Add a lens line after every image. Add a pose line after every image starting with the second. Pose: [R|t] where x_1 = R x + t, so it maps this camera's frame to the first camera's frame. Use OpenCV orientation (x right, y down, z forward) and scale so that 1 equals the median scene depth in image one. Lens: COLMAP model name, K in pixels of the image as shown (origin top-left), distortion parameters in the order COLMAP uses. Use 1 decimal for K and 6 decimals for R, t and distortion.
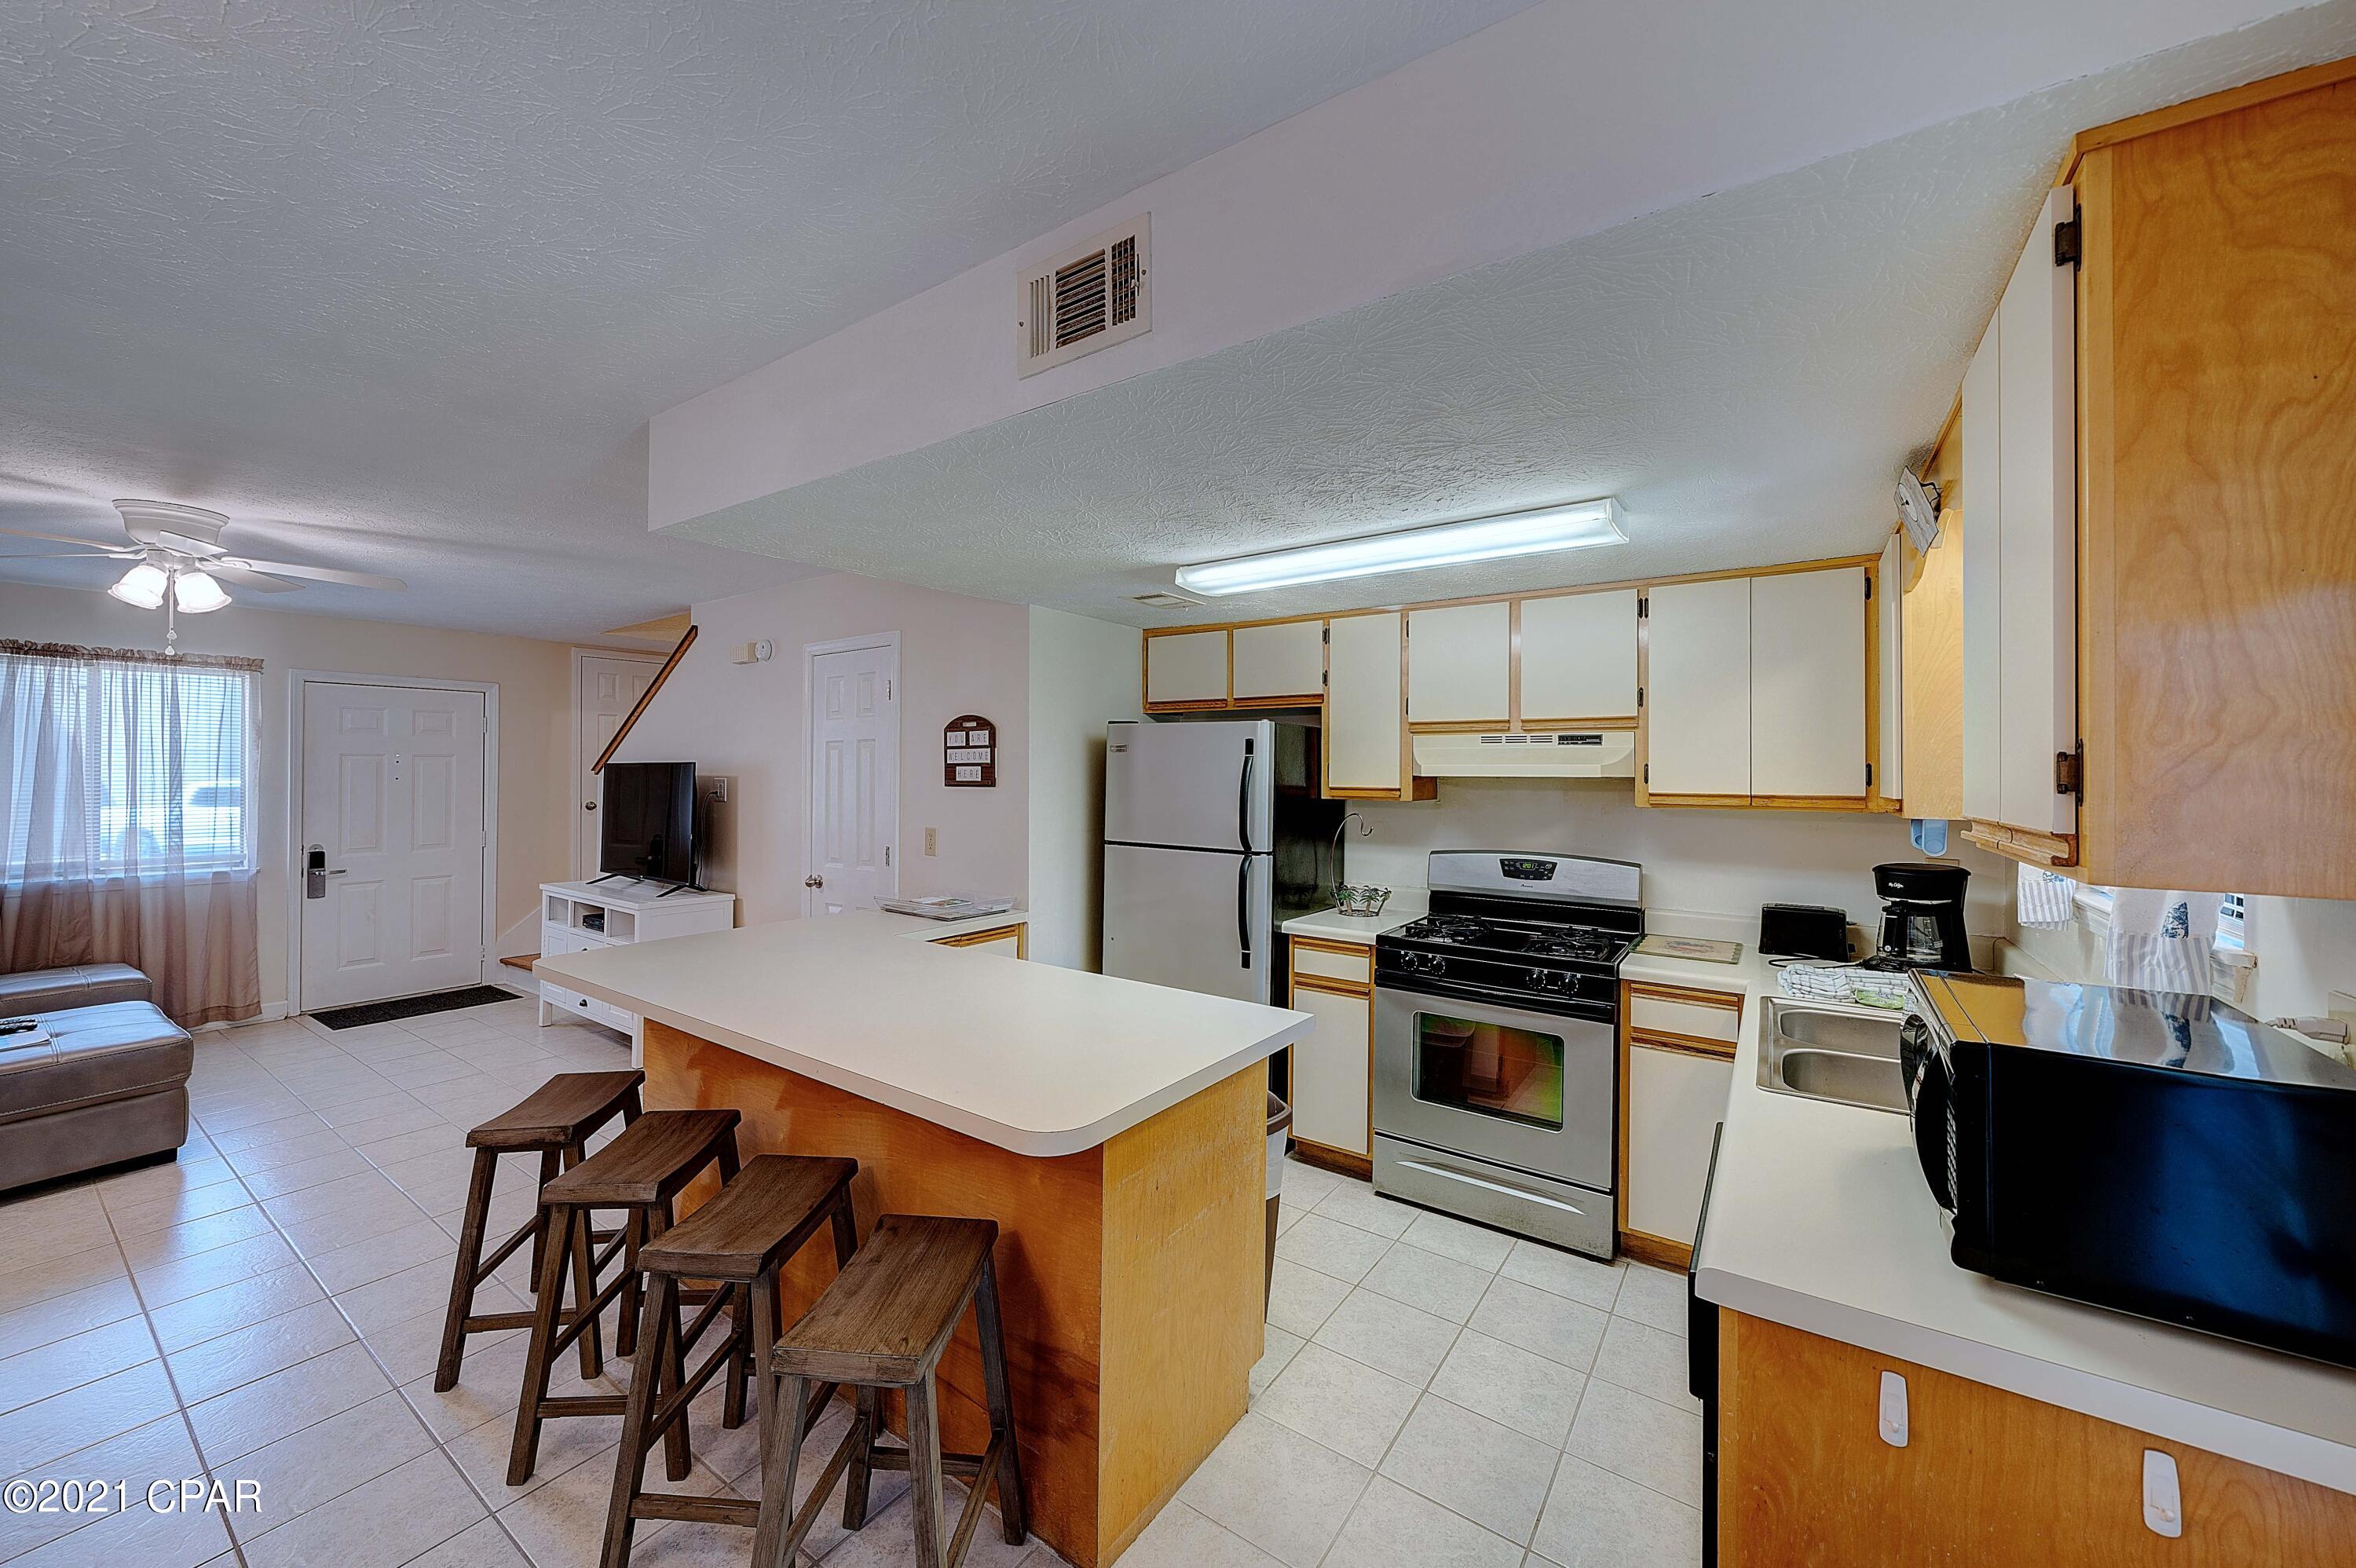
lens RADIAL K [[888.0, 0, 1171.1], [0, 888.0, 760.3], [0, 0, 1]] dist [-0.000423, -0.000110]
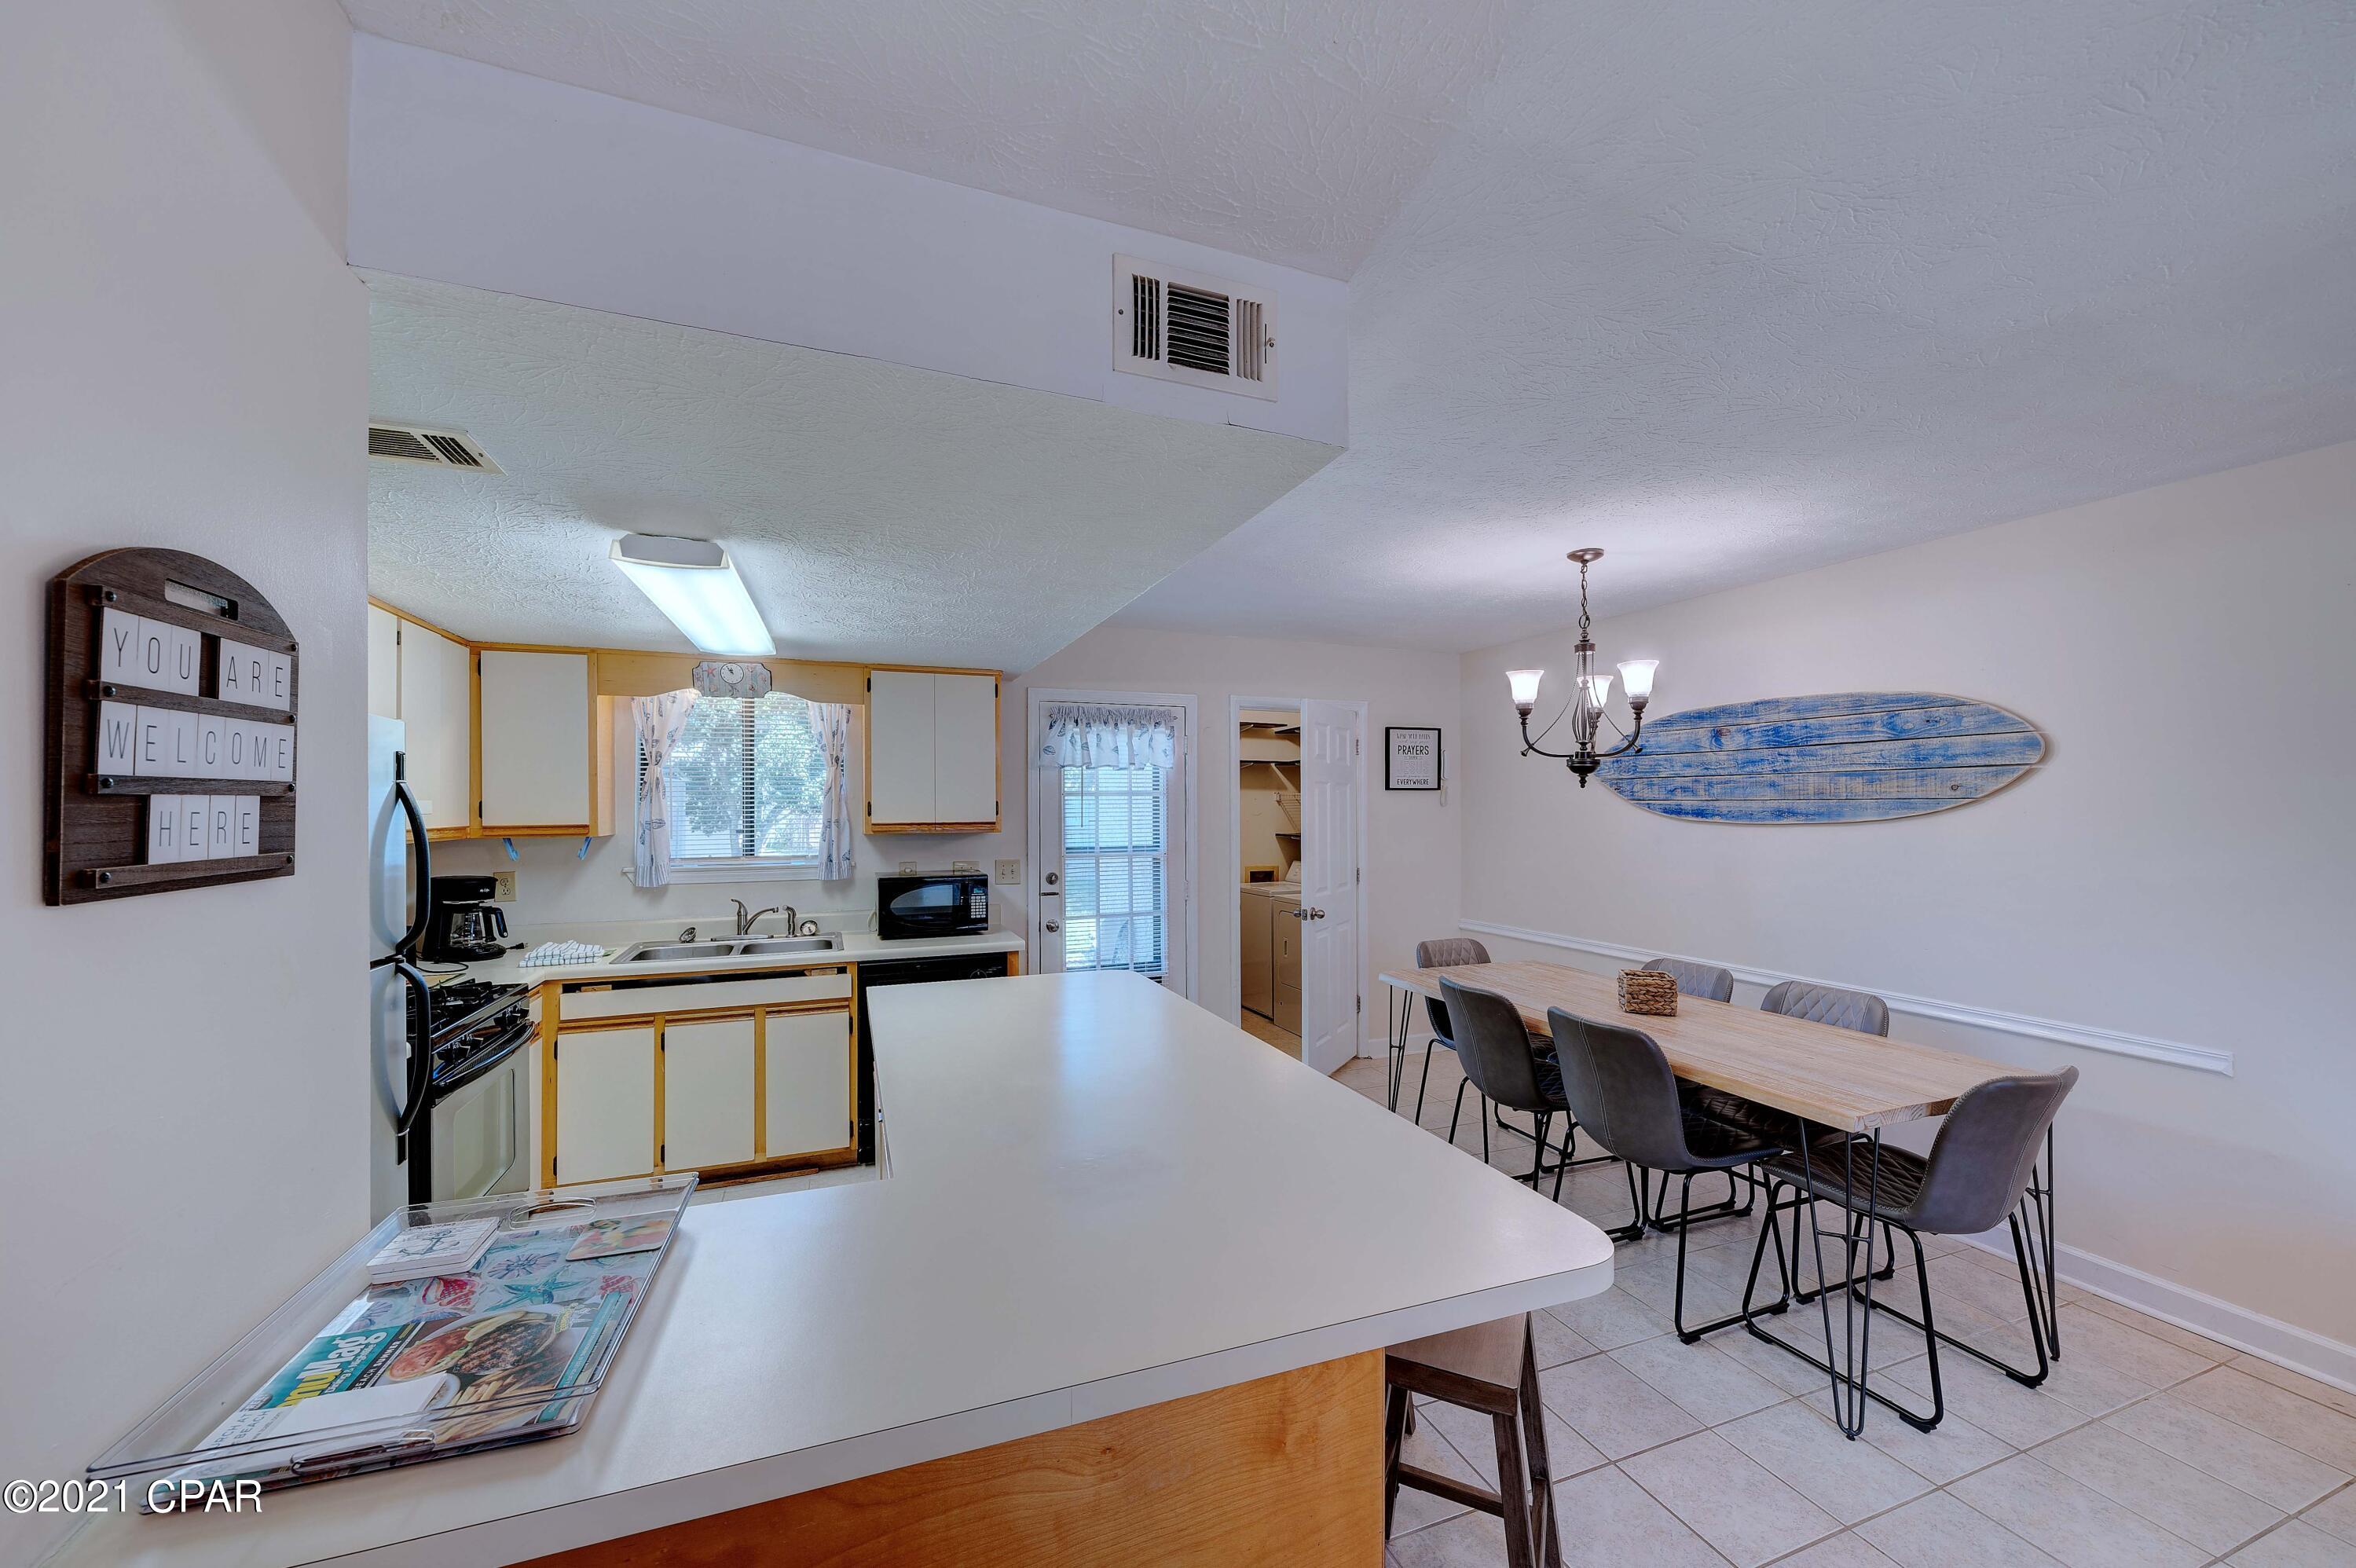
lens RADIAL K [[872.1, 0, 1172.5], [0, 872.1, 792.1], [0, 0, 1]] dist [0.000063, -0.000030]
pose [[-0.828765, 0.006192, 0.559562, -0.431327], [-0.009523, 0.999638, -0.025167, 0.007467], [-0.559515, -0.026187, -0.828406, 0.829535]]
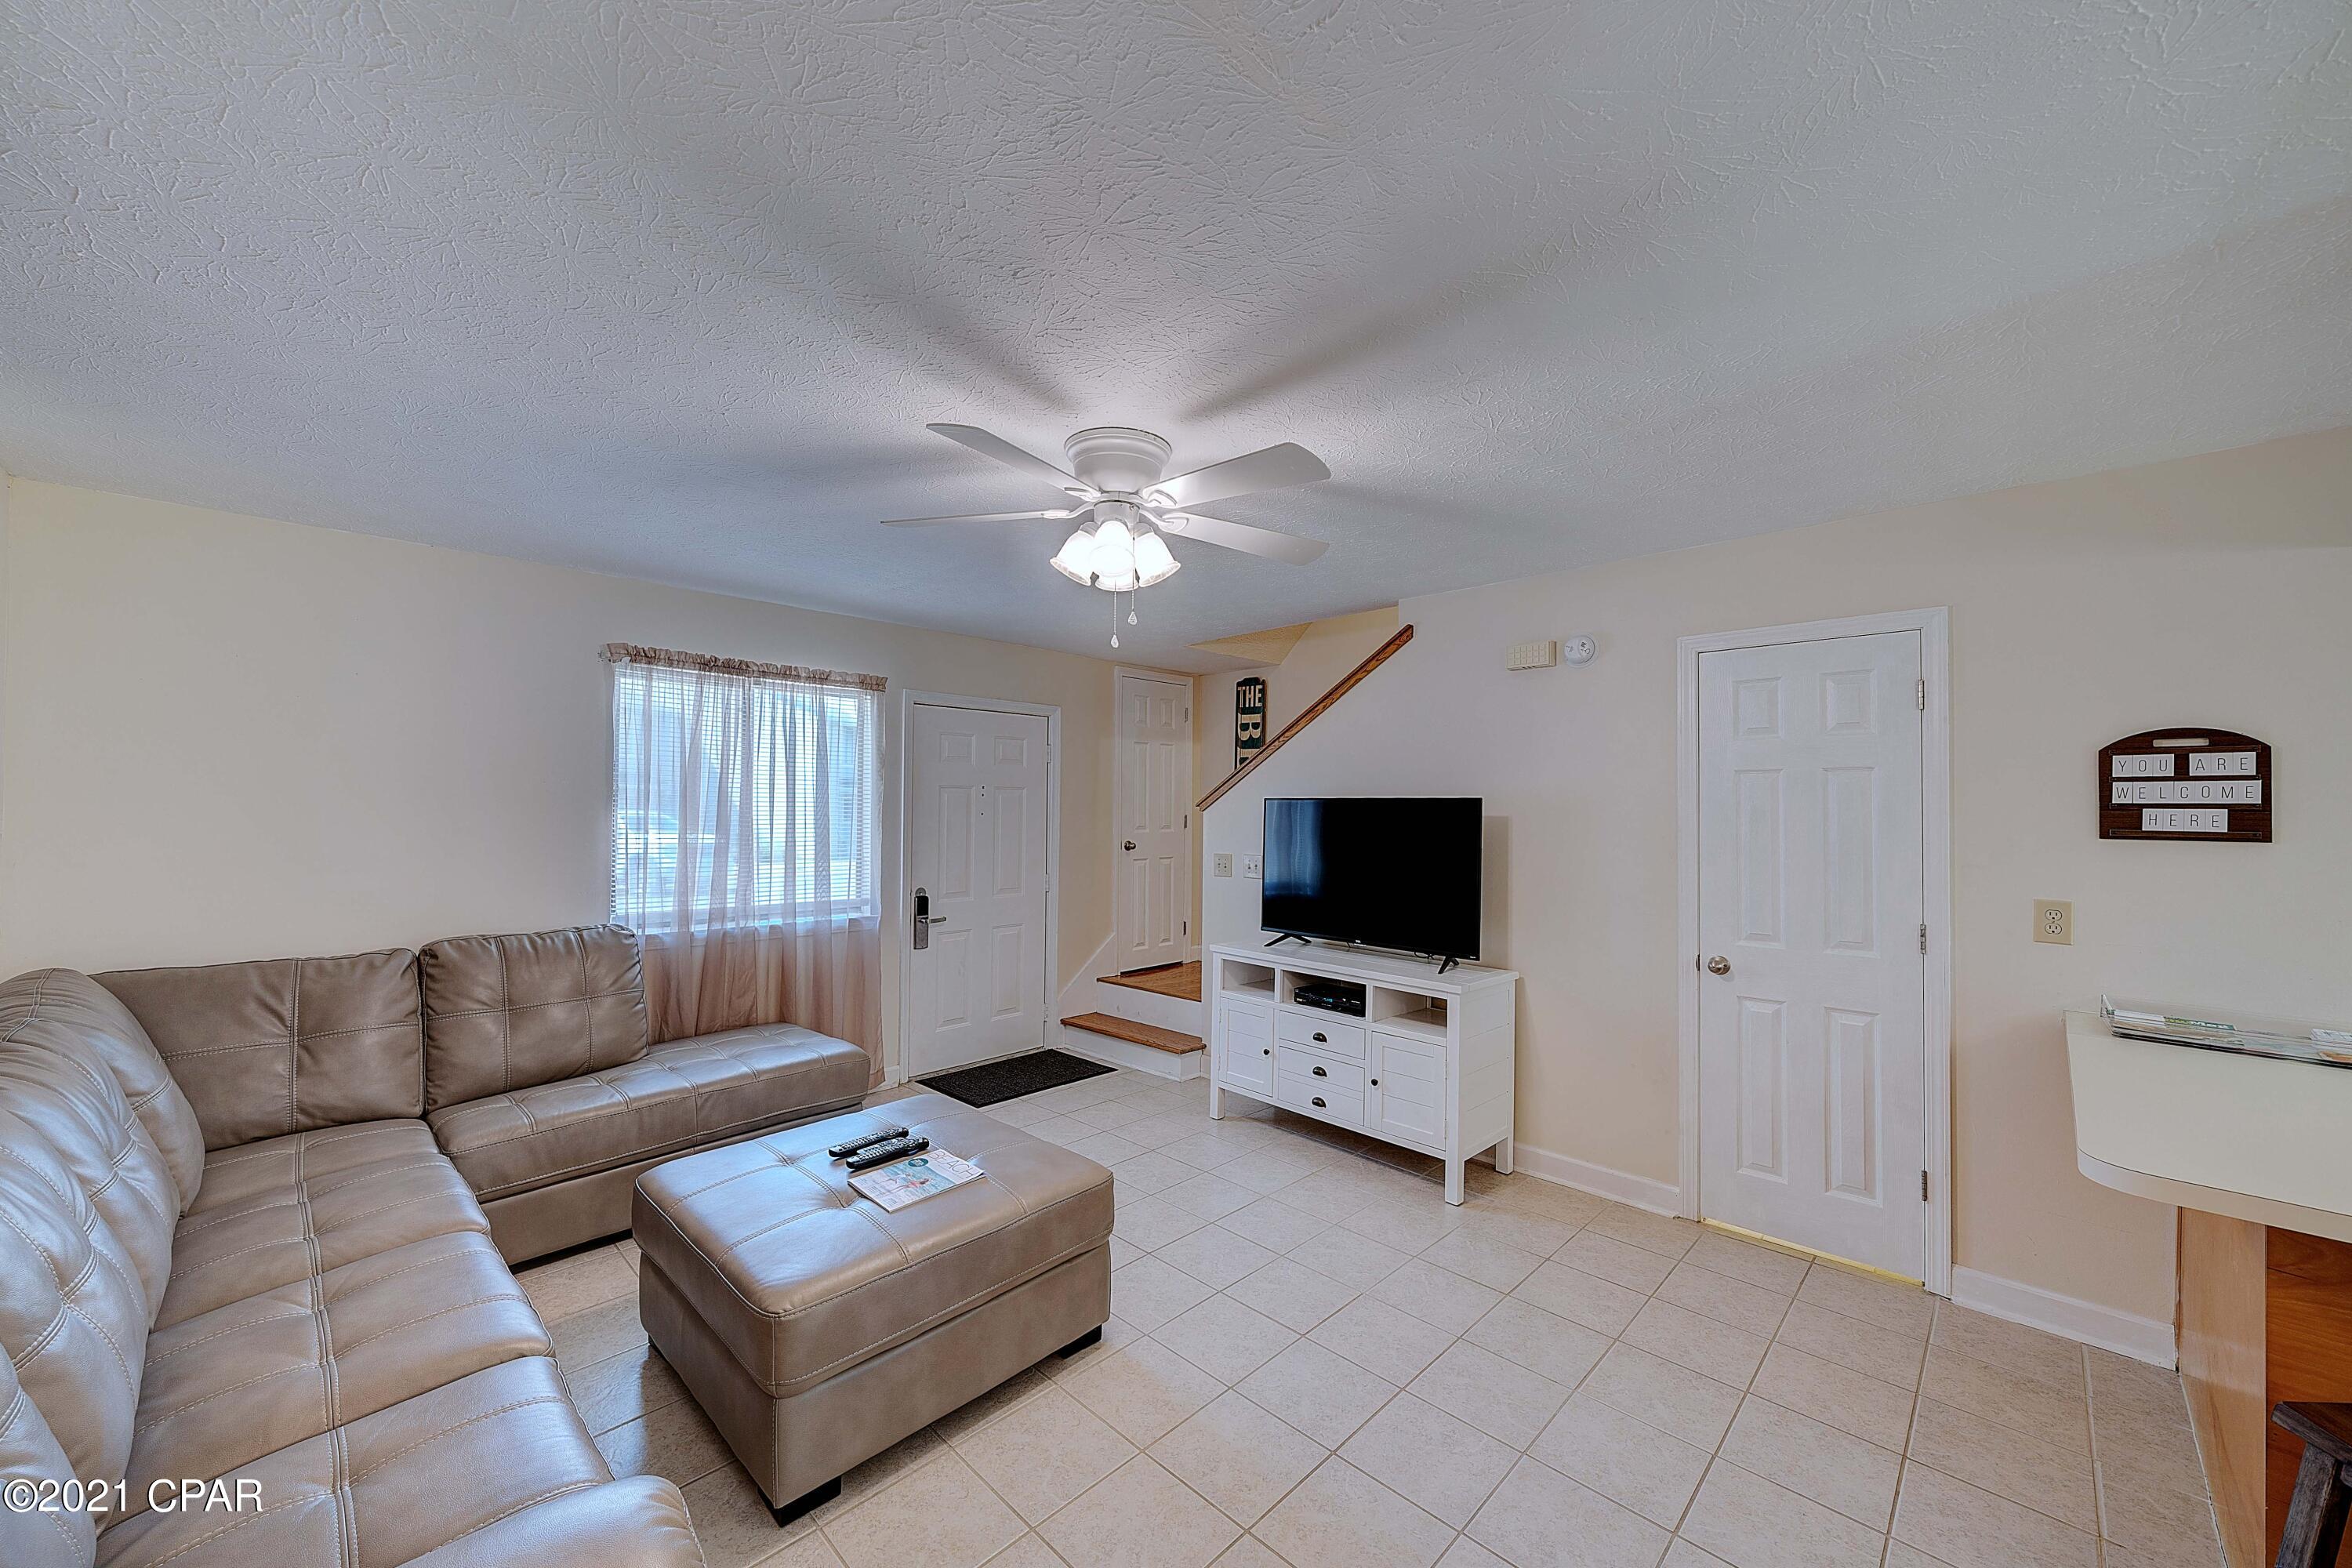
lens RADIAL K [[884.2, 0, 1162.6], [0, 884.2, 794.4], [0, 0, 1]] dist [0.001029, 0.000112]
pose [[0.986011, 0.005572, -0.166586, -0.671392], [-0.005709, 0.999984, -0.000340, 0.000801], [0.166582, 0.001287, 0.986027, 0.200009]]
